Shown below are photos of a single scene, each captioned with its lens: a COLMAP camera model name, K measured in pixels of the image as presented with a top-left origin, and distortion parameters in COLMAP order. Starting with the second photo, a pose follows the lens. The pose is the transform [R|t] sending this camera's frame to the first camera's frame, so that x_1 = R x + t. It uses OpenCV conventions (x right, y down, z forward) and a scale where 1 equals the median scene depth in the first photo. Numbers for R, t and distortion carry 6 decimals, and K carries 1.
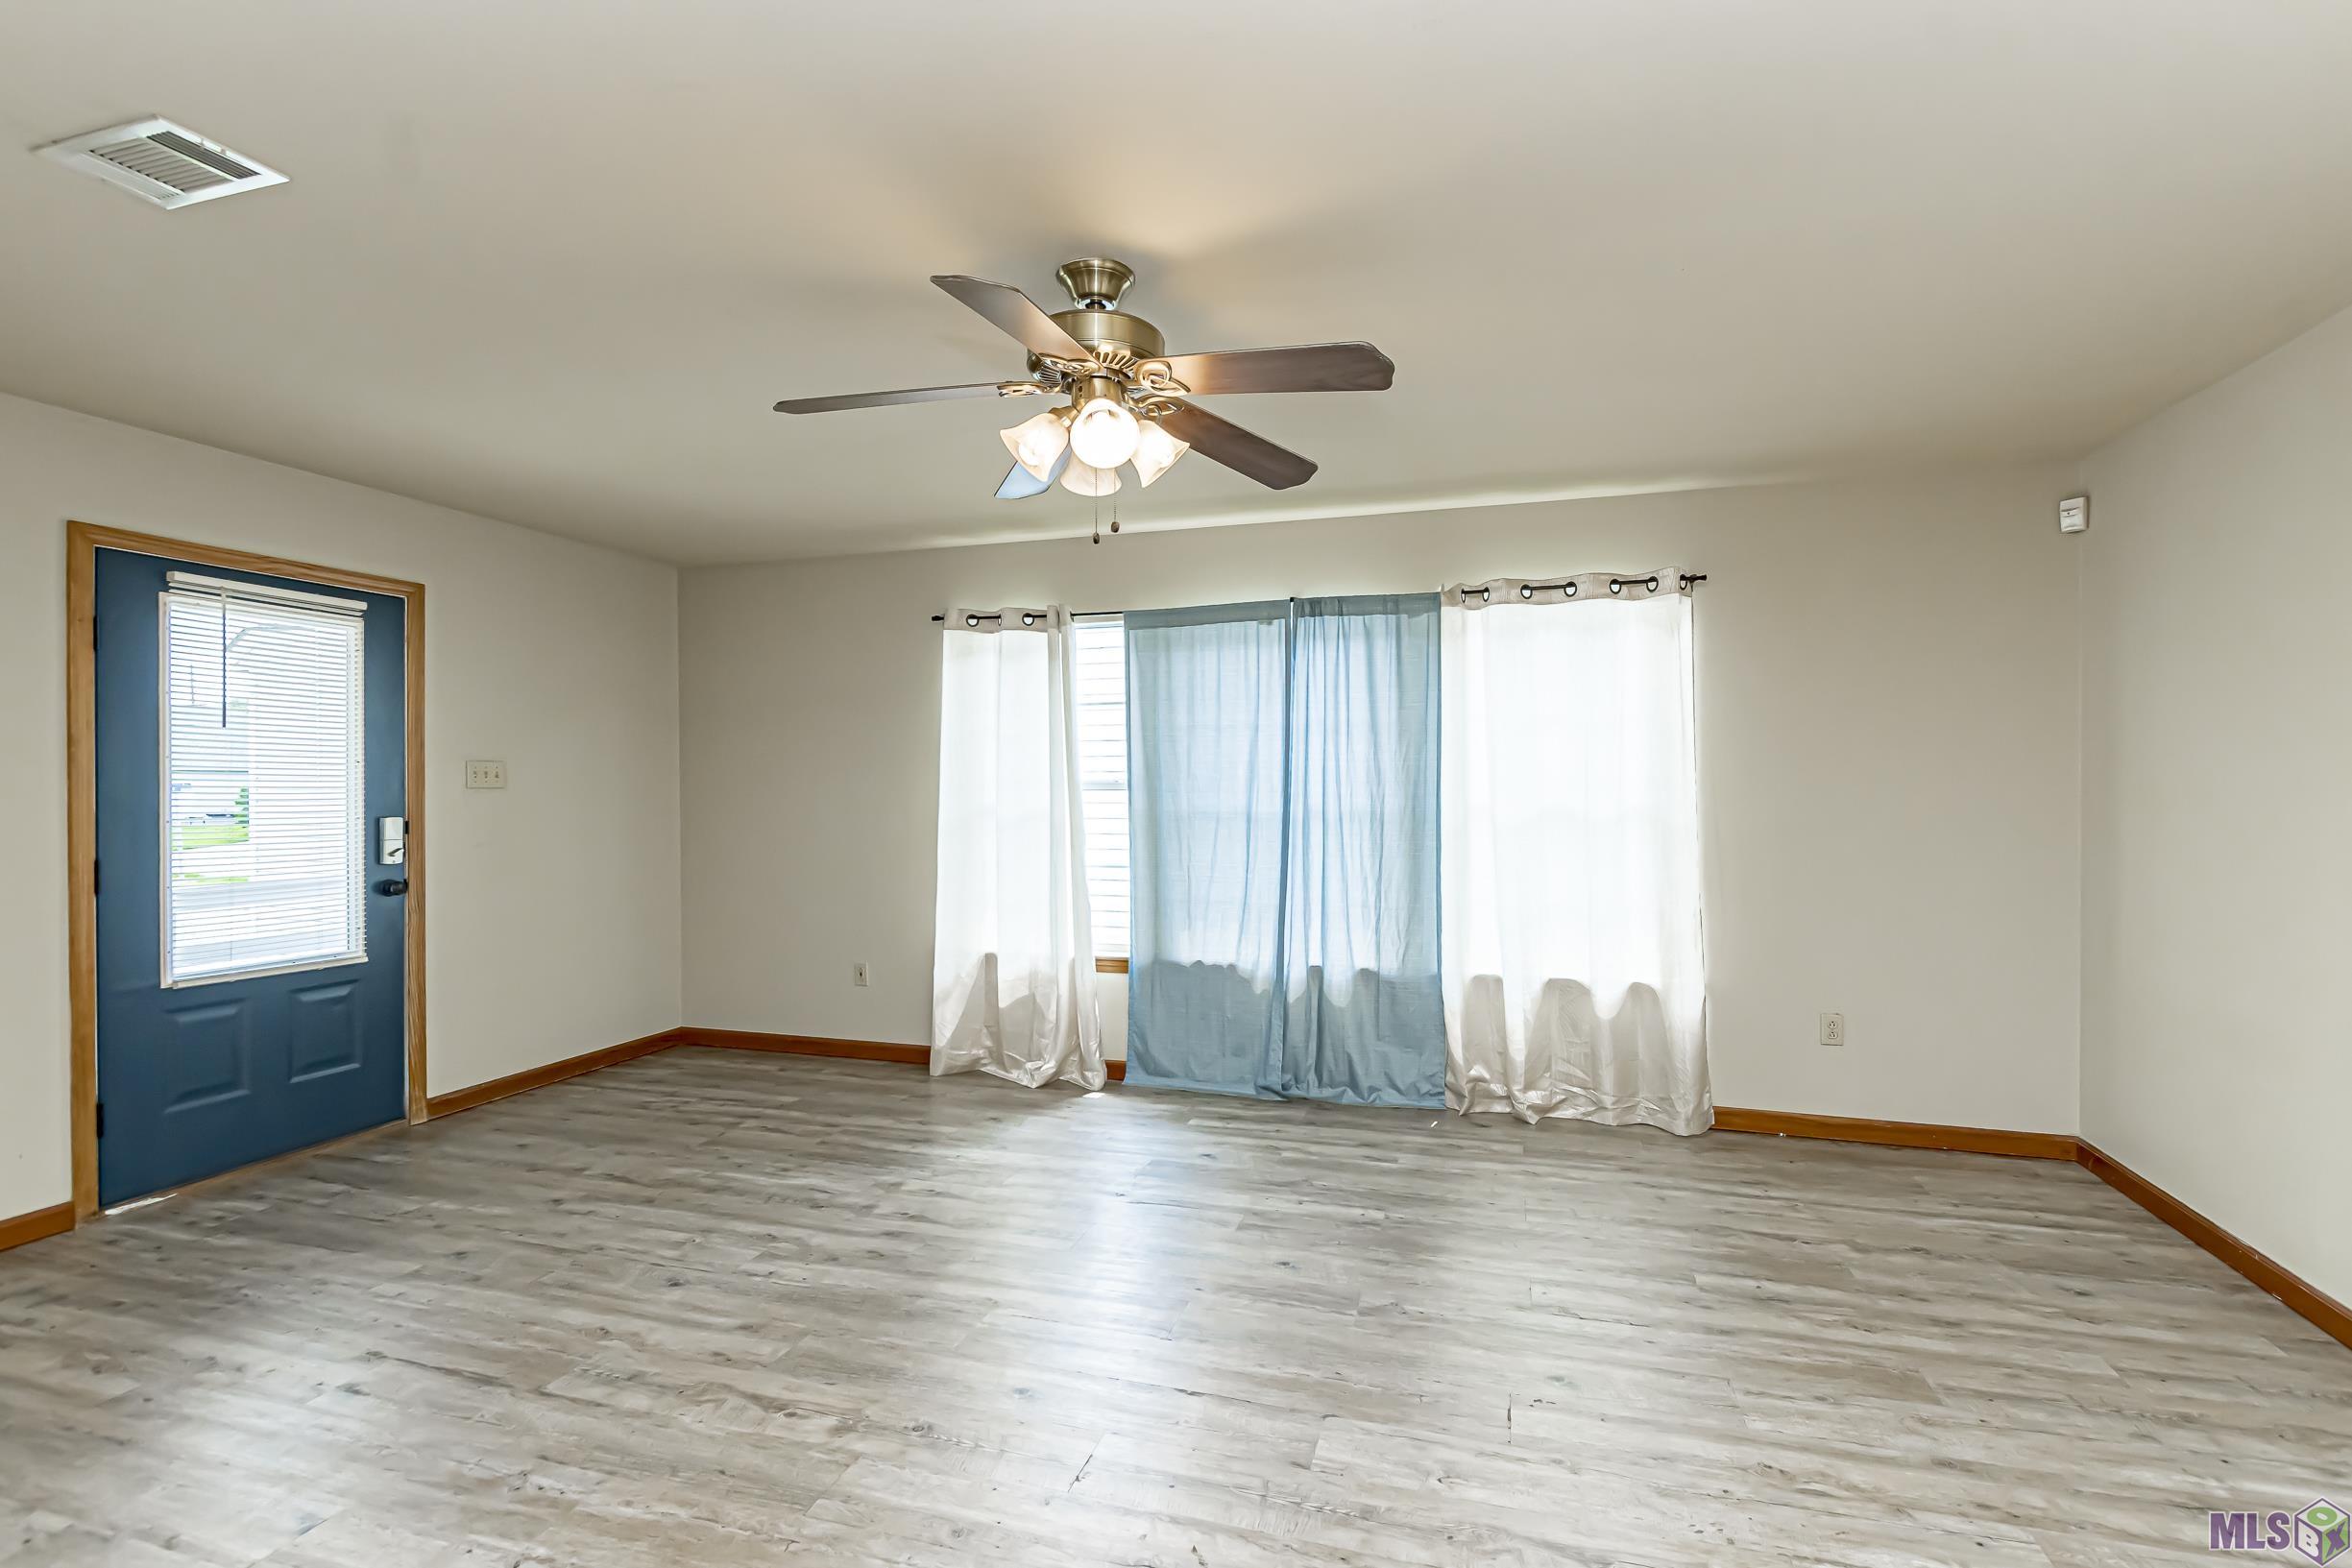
lens RADIAL K [[1029.4, 0, 1220.4], [0, 1029.4, 789.9], [0, 0, 1]] dist [-0.000421, -0.000628]
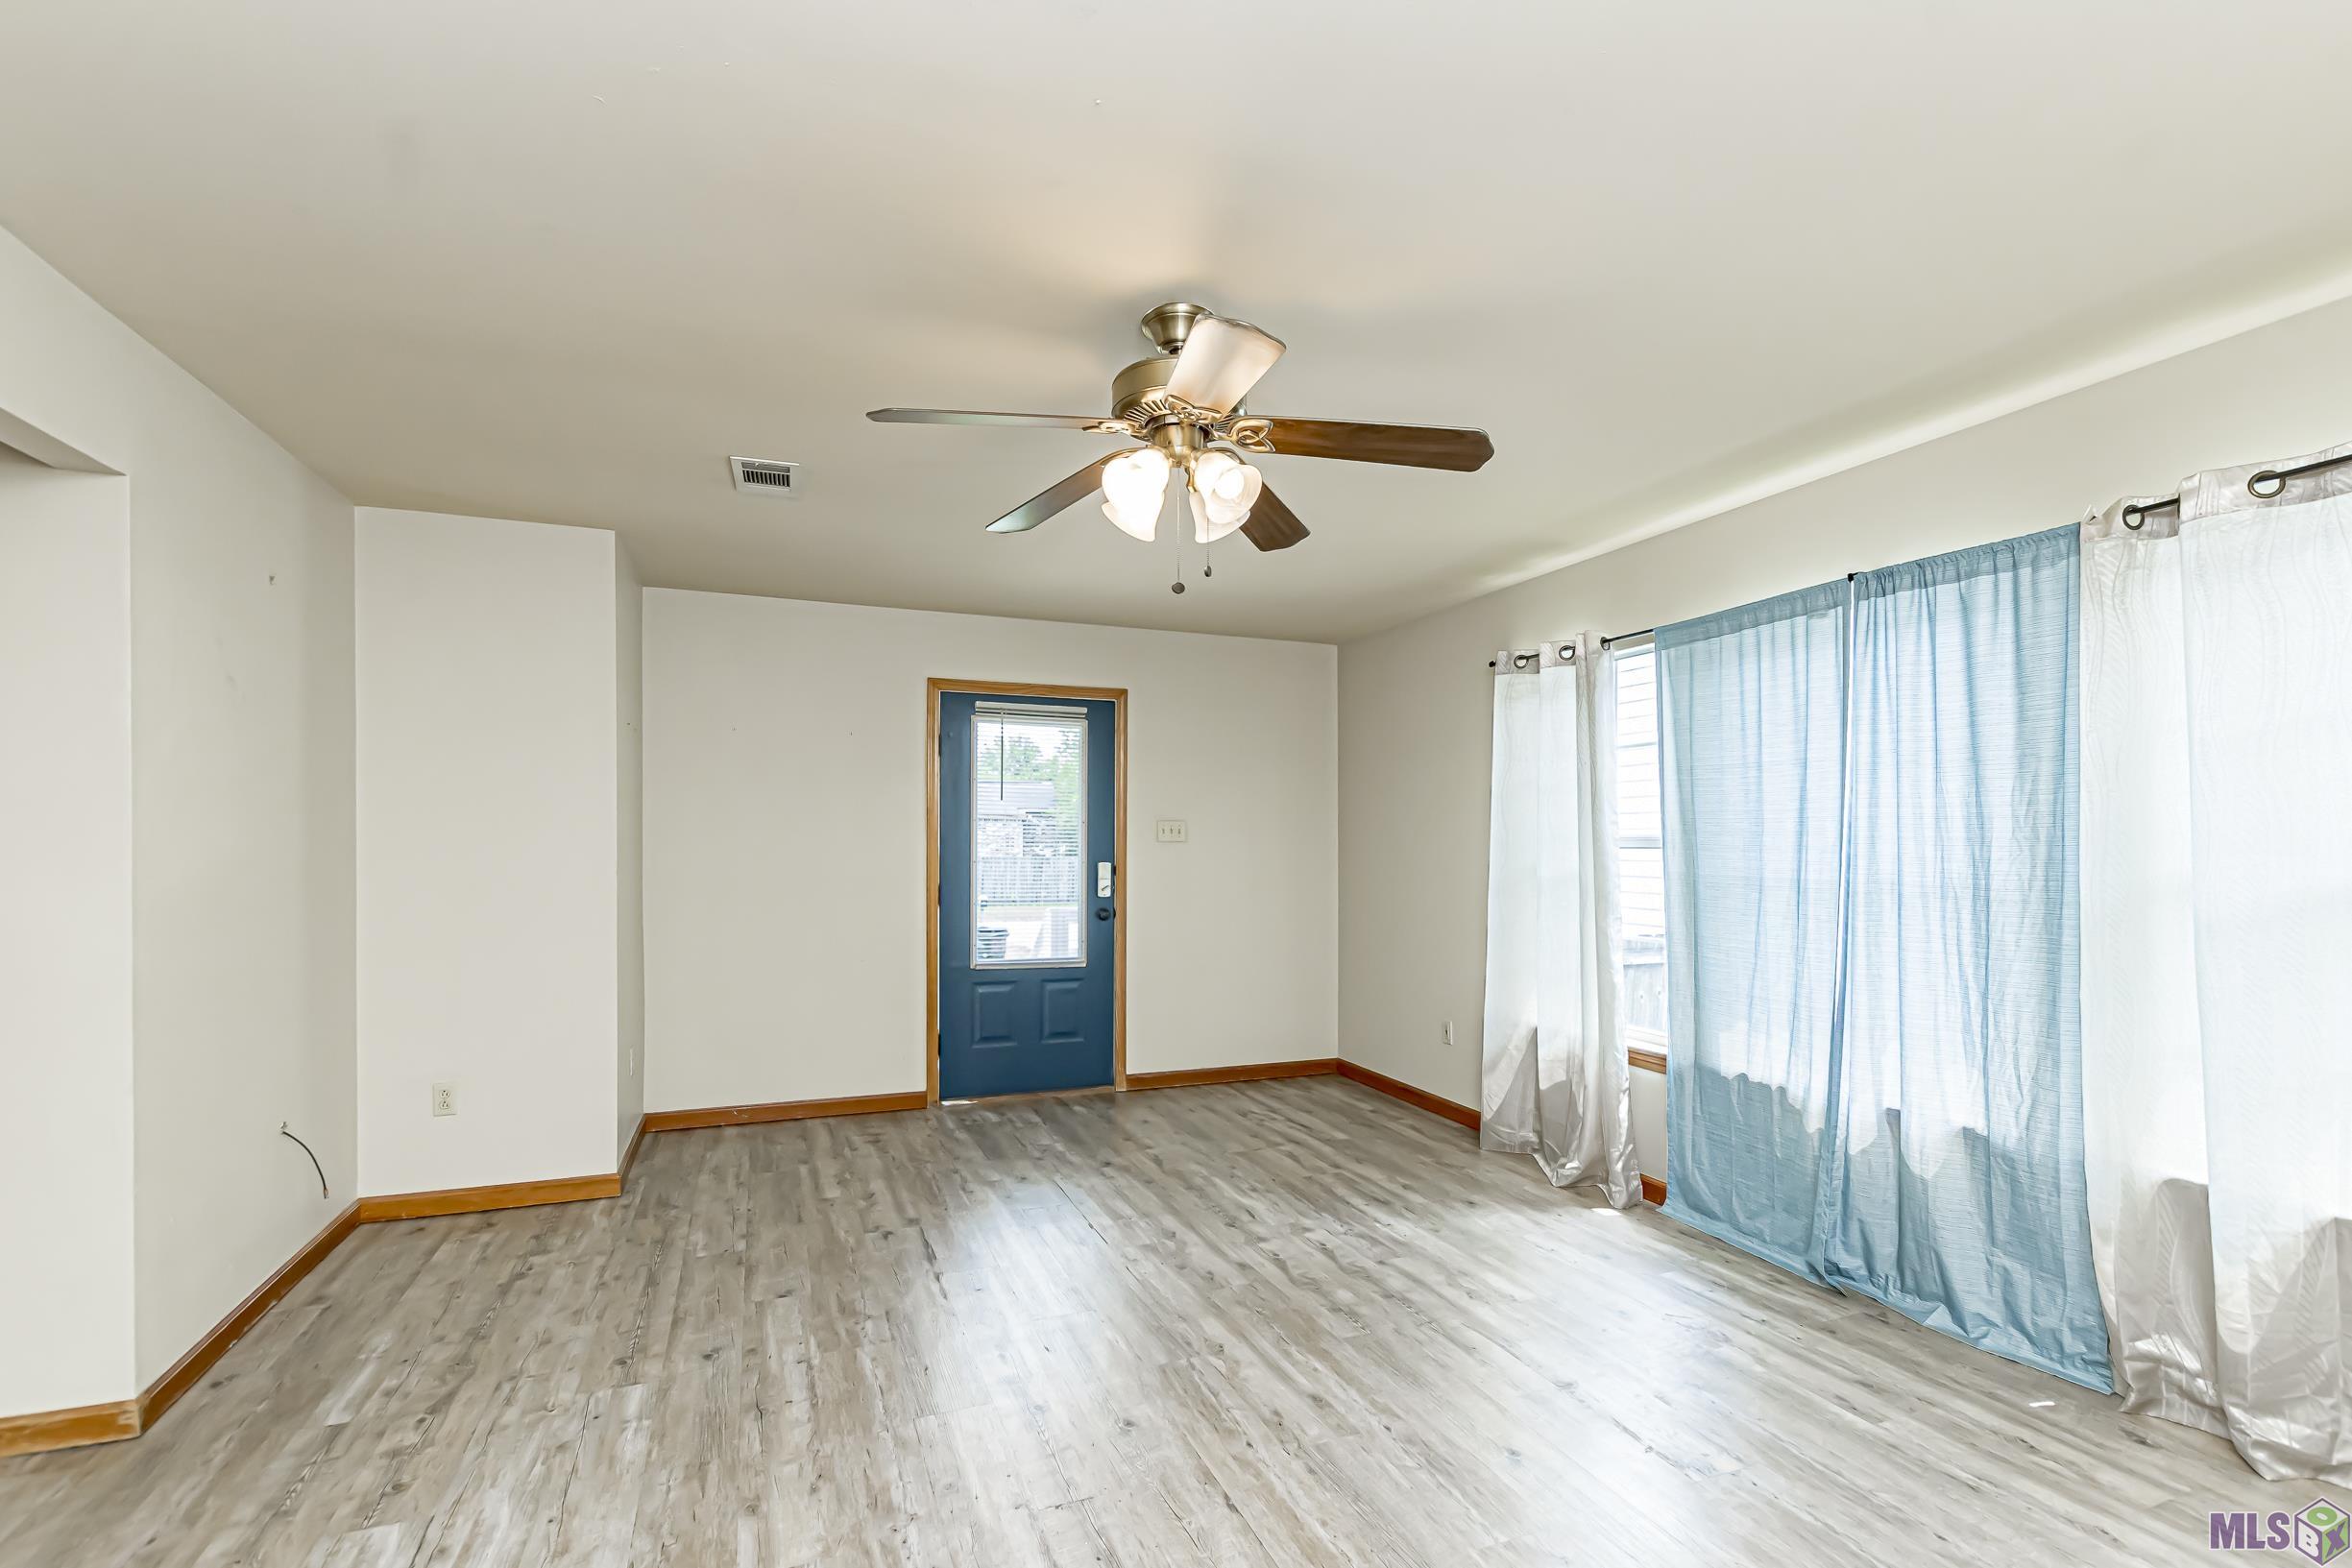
lens RADIAL K [[1082.6, 0, 1209.9], [0, 1082.6, 845.8], [0, 0, 1]] dist [-0.000993, -0.001258]
pose [[0.615501, 0.007725, -0.788098, 0.414555], [-0.008363, 0.999960, 0.003270, -0.001562], [0.788092, 0.004578, 0.615540, 0.226561]]
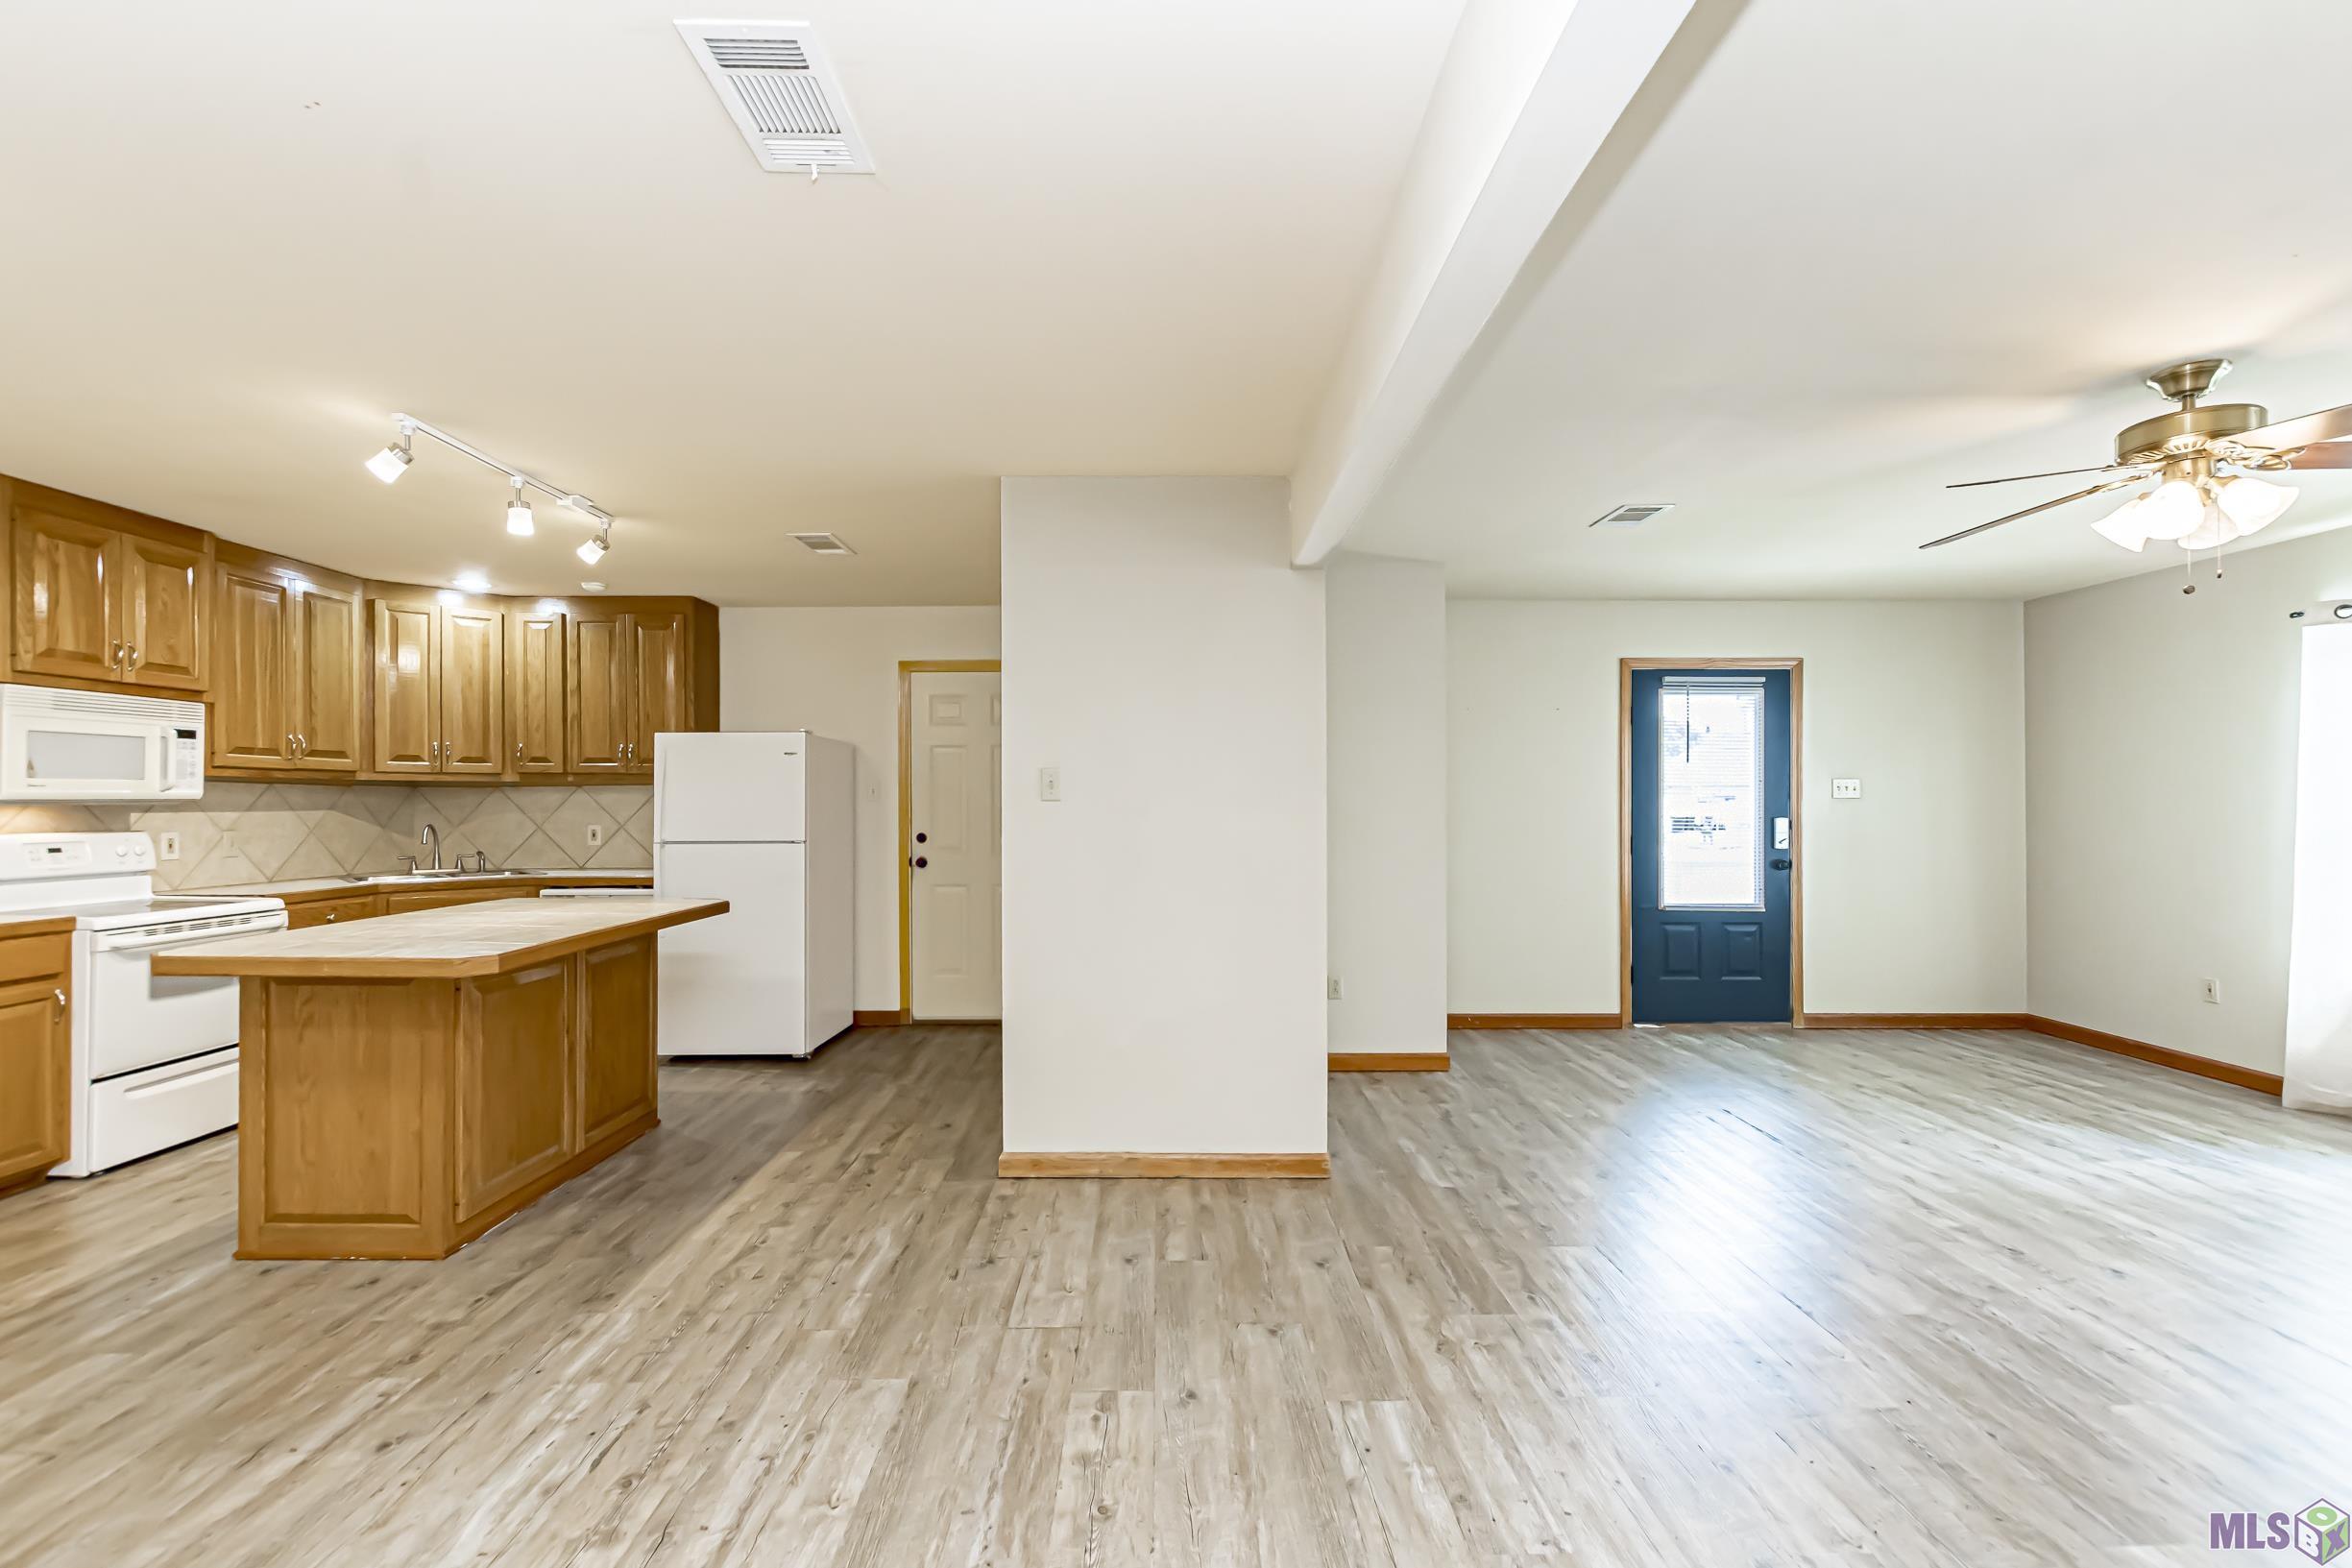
lens RADIAL K [[1060.2, 0, 1158.6], [0, 1060.2, 791.8], [0, 0, 1]] dist [0.012170, -0.005906]
pose [[0.272034, -0.004298, -0.962278, 0.440061], [-0.004158, 0.999975, -0.005642, 0.000921], [0.962279, 0.005536, 0.272010, -0.293887]]
